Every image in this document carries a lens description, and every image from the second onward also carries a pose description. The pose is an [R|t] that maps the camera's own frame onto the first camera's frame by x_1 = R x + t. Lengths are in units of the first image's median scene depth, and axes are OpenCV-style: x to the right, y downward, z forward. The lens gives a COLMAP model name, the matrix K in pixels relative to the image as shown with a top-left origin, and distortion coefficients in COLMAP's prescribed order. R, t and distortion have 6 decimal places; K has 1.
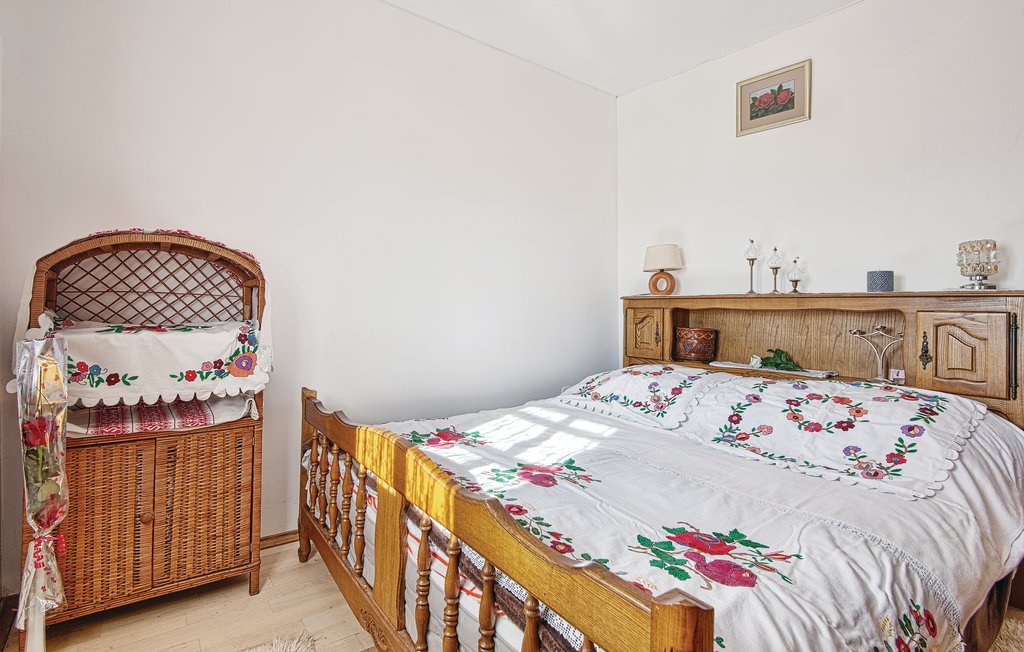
lens RADIAL K [[448.2, 0, 508.7], [0, 448.2, 313.2], [0, 0, 1]] dist [0.027777, -0.019679]
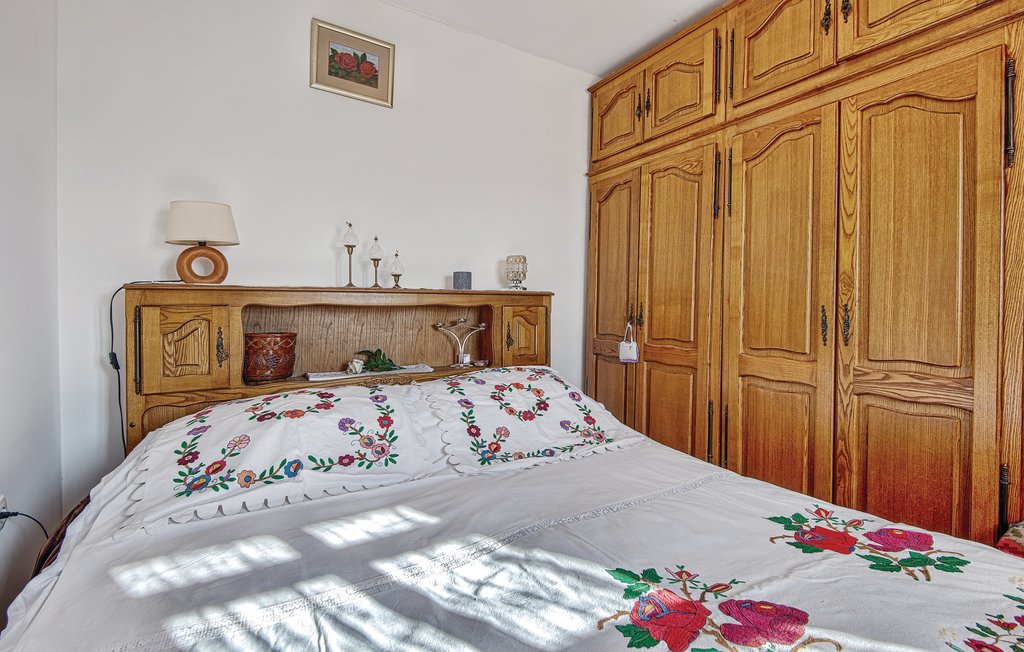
lens RADIAL K [[448.2, 0, 508.7], [0, 448.2, 313.2], [0, 0, 1]] dist [0.027777, -0.019679]
pose [[0.150522, -0.025671, 0.988273, -0.262923], [0.015451, 0.999602, 0.023612, -0.010423], [-0.988486, 0.011716, 0.150859, 0.621042]]
